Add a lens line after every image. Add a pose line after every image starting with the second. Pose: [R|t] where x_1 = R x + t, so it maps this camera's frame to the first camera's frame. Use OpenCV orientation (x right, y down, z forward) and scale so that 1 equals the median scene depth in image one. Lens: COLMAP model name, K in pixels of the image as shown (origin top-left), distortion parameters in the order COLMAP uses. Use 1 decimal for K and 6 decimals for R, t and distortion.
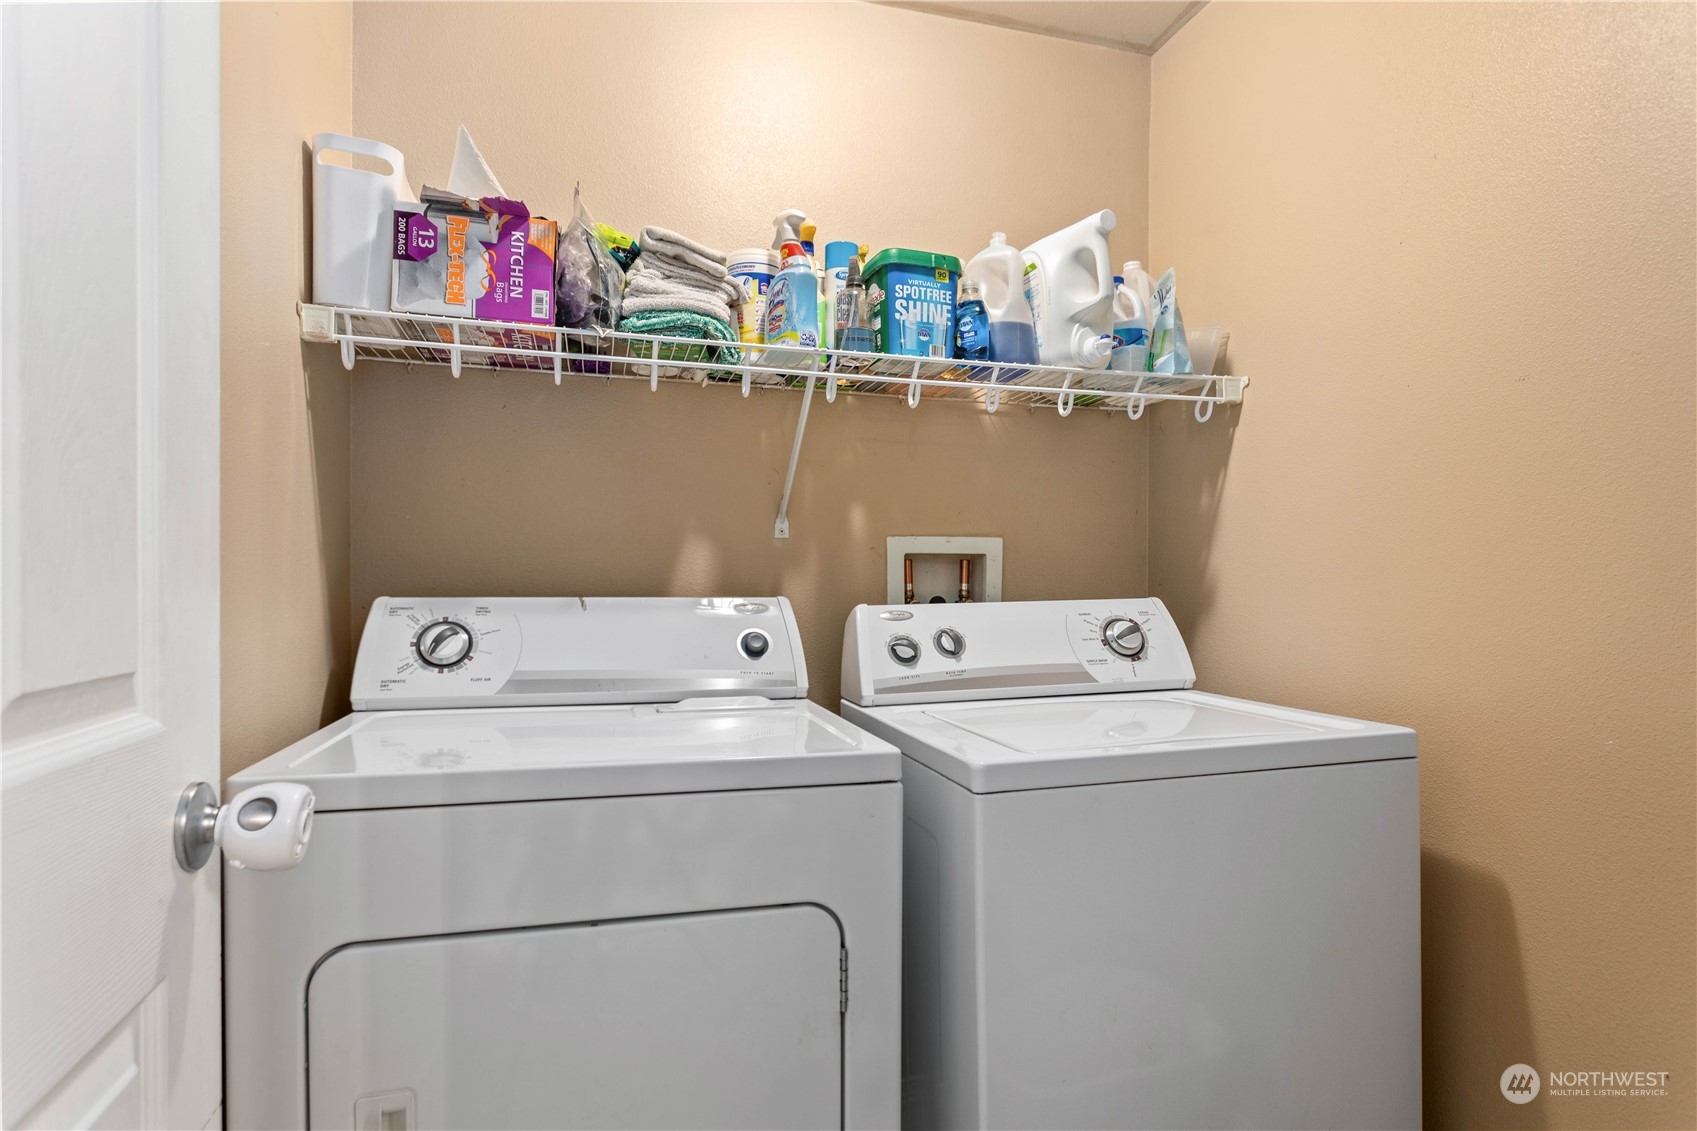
lens RADIAL K [[919.1, 0, 837.4], [0, 919.1, 584.7], [0, 0, 1]] dist [0.000838, -0.000027]
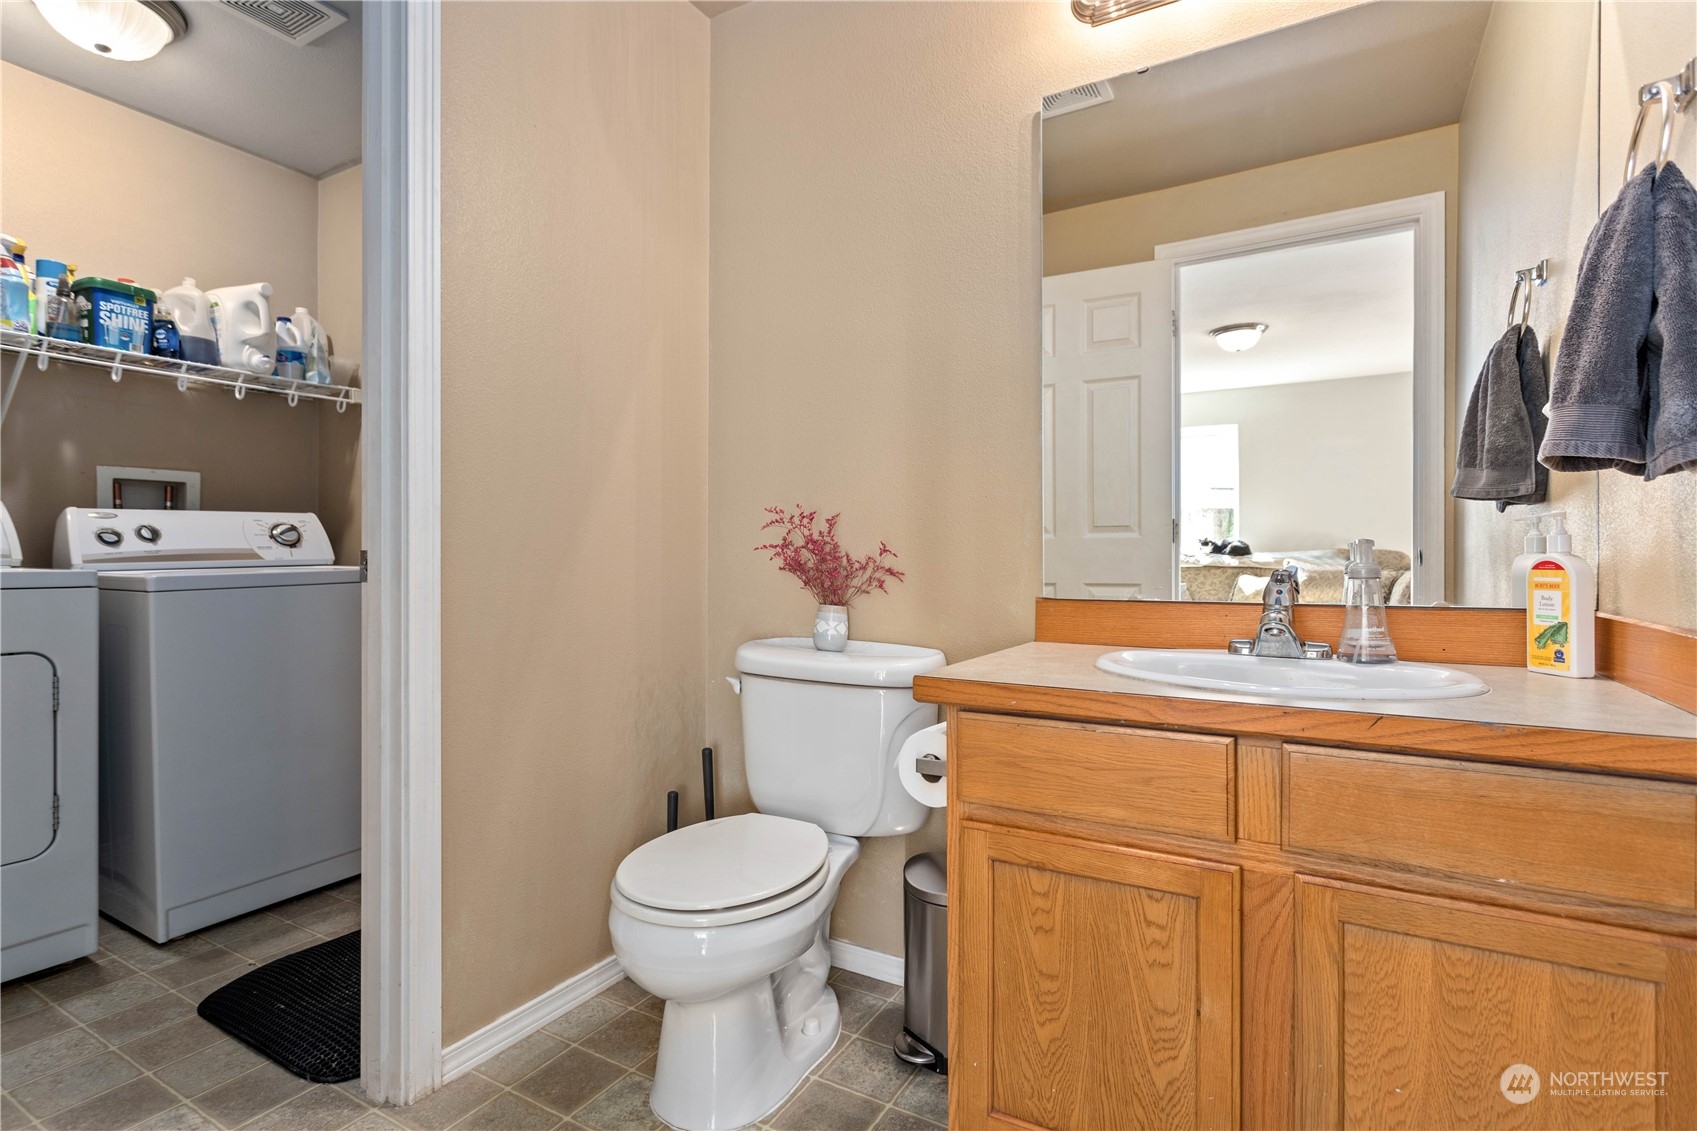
lens RADIAL K [[811.6, 0, 842.3], [0, 811.6, 557.6], [0, 0, 1]] dist [-0.001647, 0.000148]
pose [[0.713778, -0.004563, 0.700357, -0.002635], [-0.000565, 0.999975, 0.007090, 0.093812], [-0.700372, -0.005456, 0.713757, -0.830271]]
